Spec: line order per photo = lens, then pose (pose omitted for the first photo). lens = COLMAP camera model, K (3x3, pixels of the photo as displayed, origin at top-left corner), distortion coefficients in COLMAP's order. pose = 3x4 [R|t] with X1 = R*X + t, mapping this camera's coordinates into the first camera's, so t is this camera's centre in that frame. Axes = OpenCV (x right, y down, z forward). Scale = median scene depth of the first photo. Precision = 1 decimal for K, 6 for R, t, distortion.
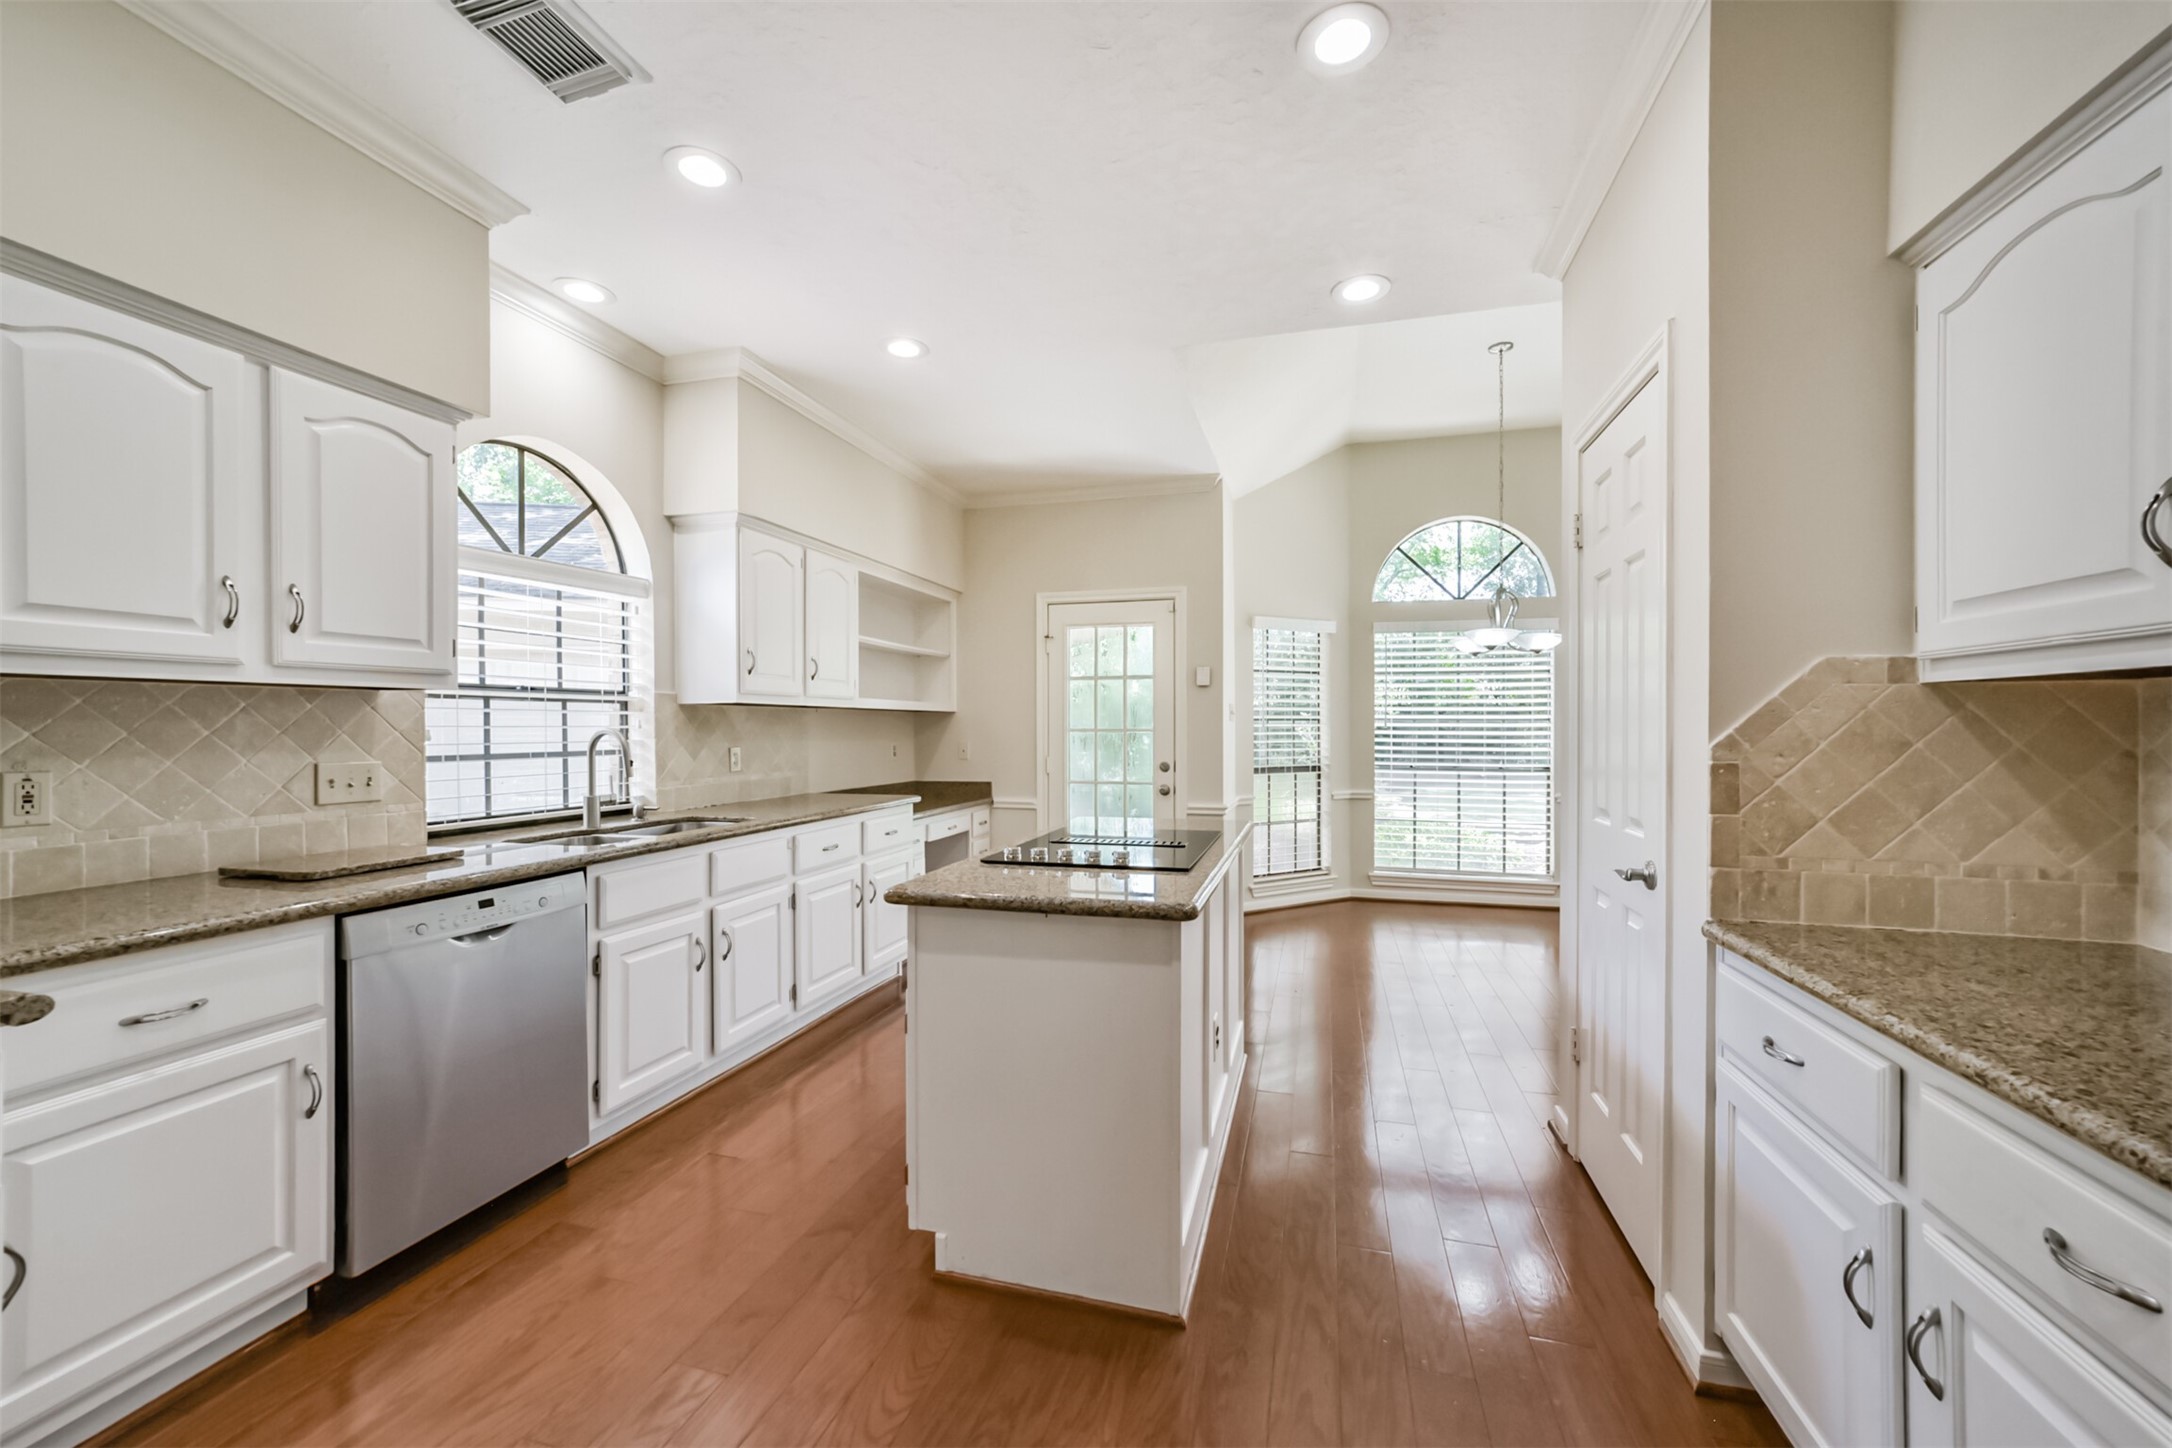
lens RADIAL K [[829.3, 0, 1089.9], [0, 829.3, 733.3], [0, 0, 1]] dist [-0.015357, 0.008659]
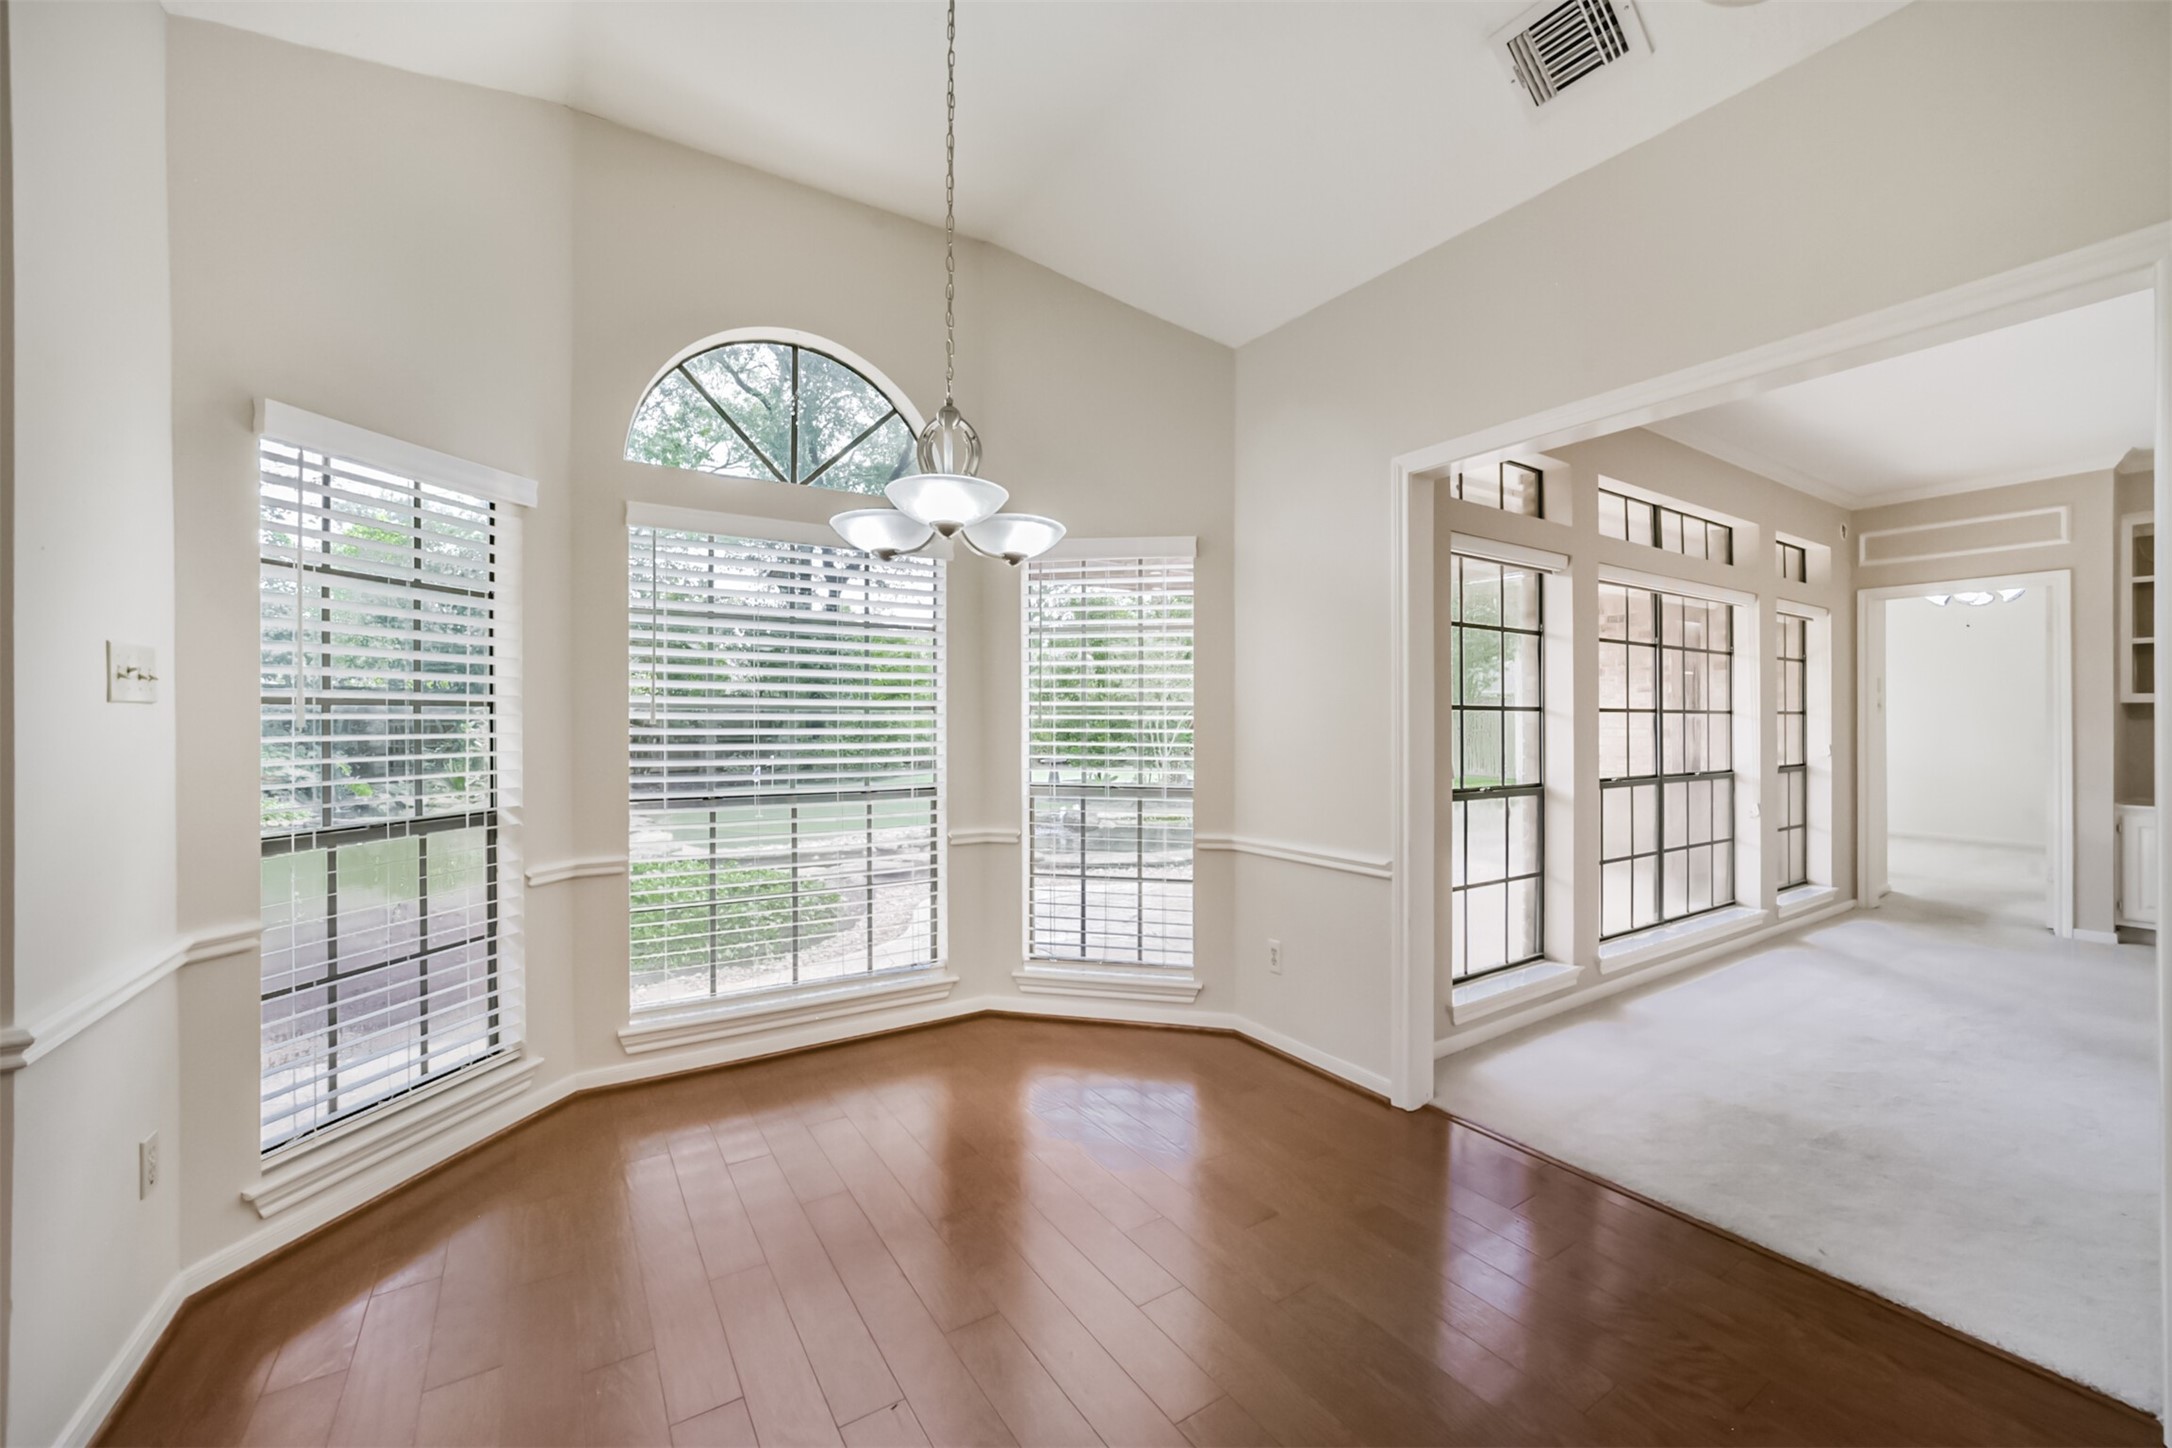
lens RADIAL K [[817.7, 0, 1058.9], [0, 817.7, 714.9], [0, 0, 1]] dist [-0.025561, 0.000028]
pose [[0.683262, 0.003035, 0.730167, 0.310579], [0.005184, 0.999946, -0.009008, -0.009893], [-0.730155, 0.009940, 0.683210, 0.905046]]
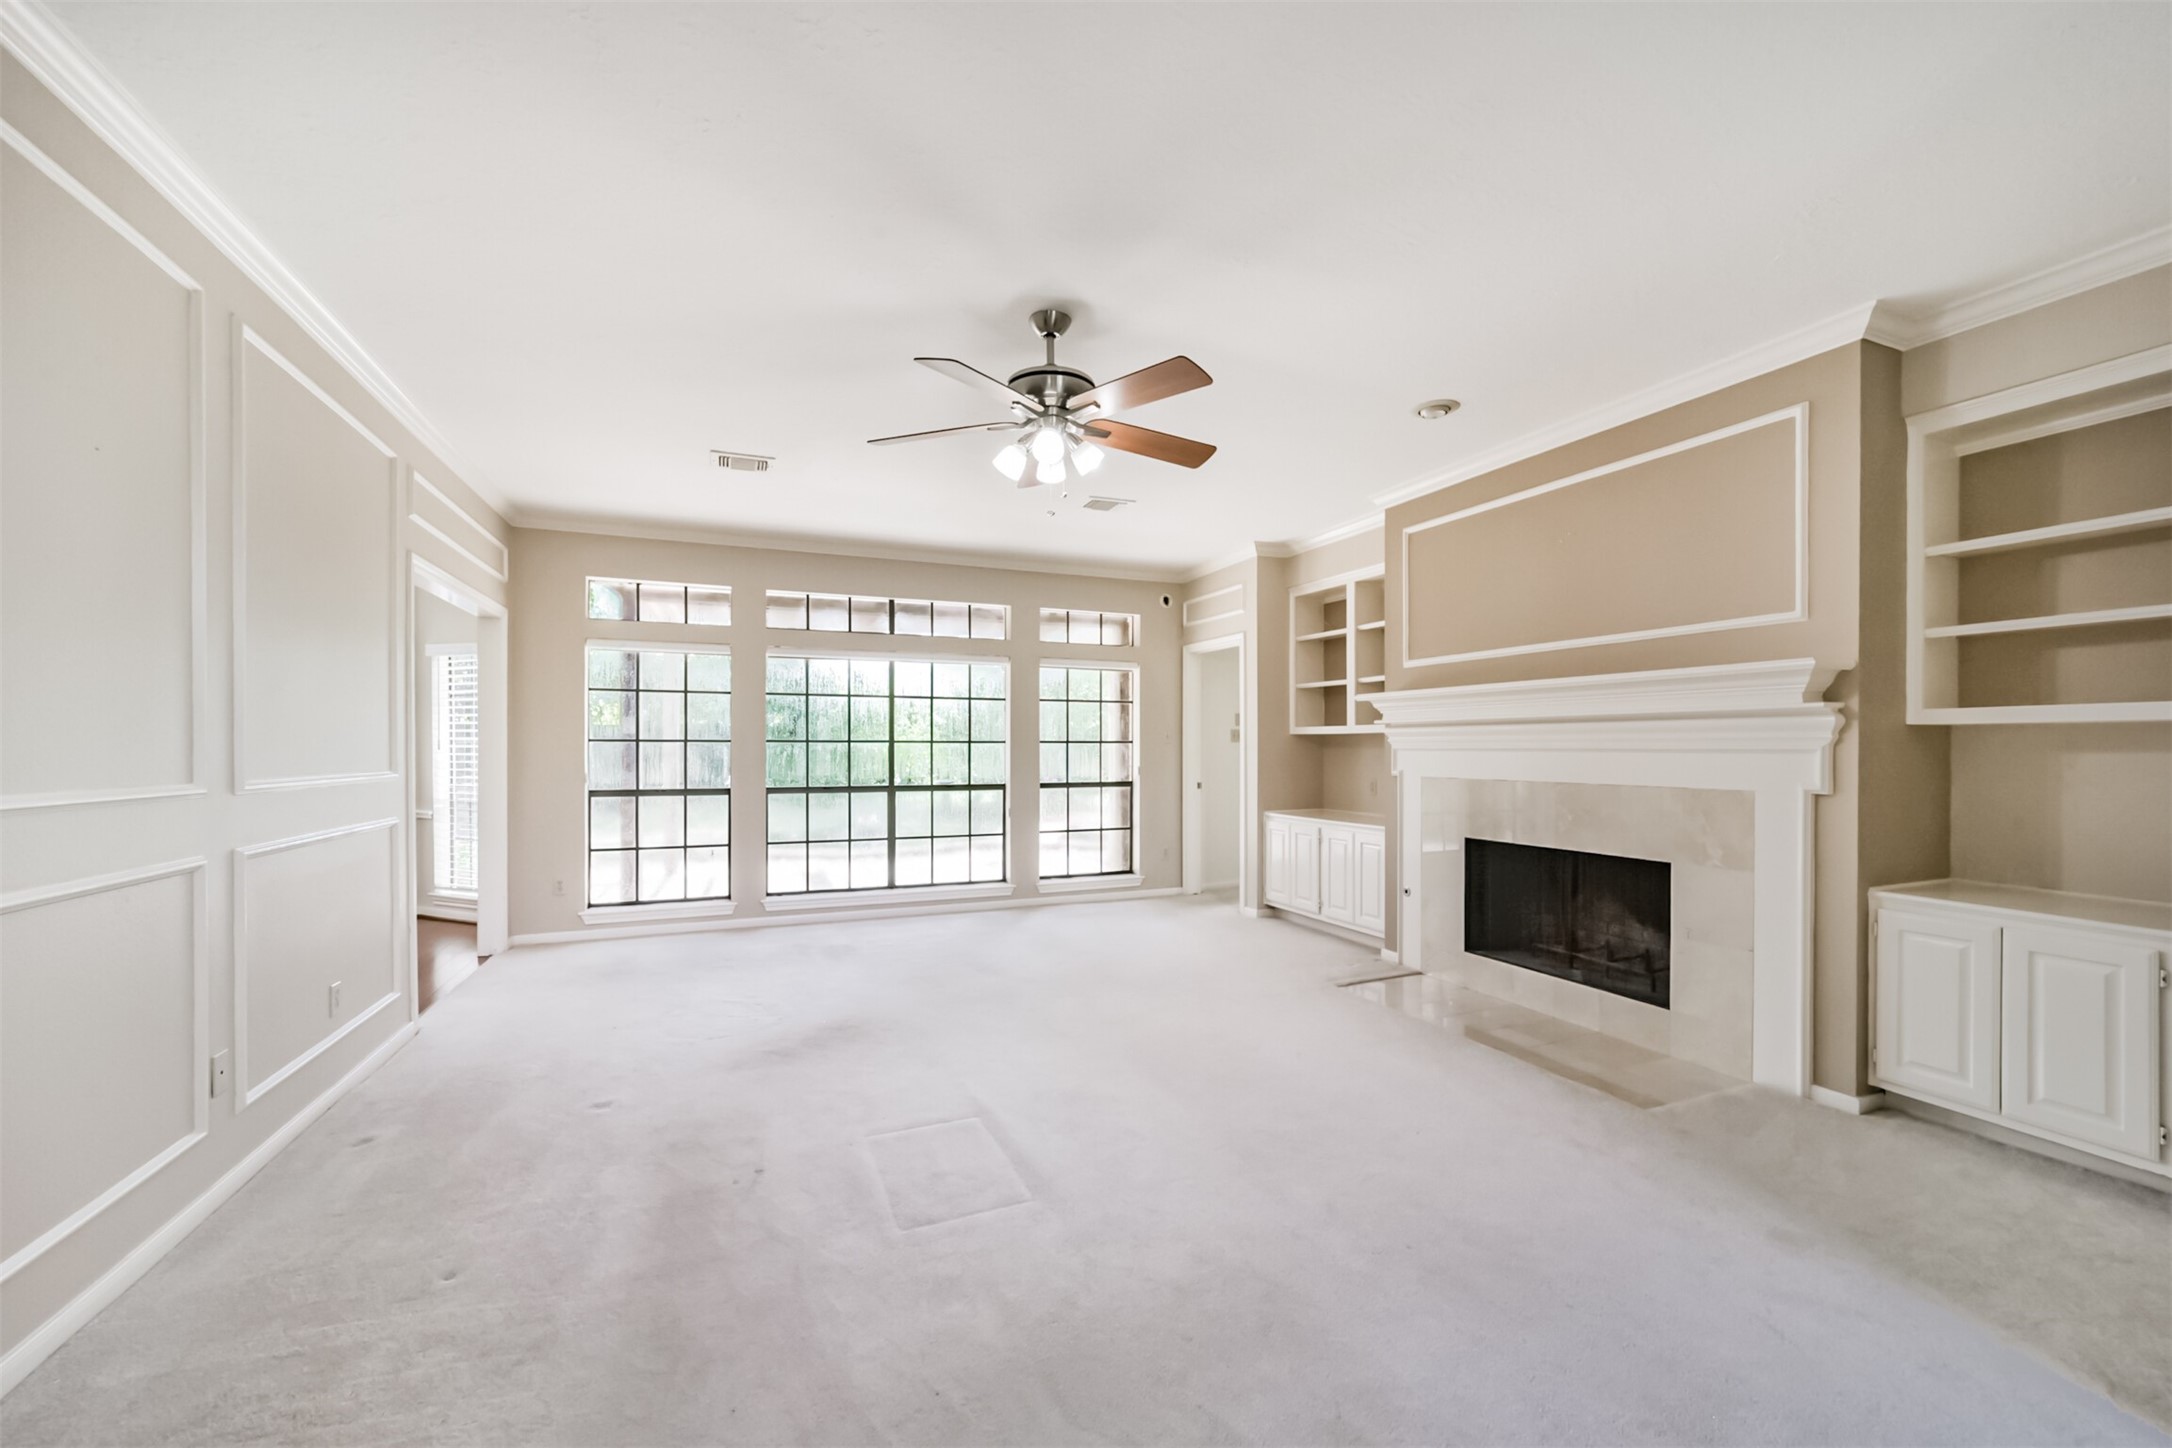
lens RADIAL K [[835.5, 0, 1092.0], [0, 835.5, 730.4], [0, 0, 1]] dist [-0.024042, 0.011800]
pose [[0.772906, 0.013918, 0.634368, 1.023597], [0.004495, 0.999614, -0.027409, 0.006821], [-0.634505, 0.024036, 0.772545, -0.685970]]
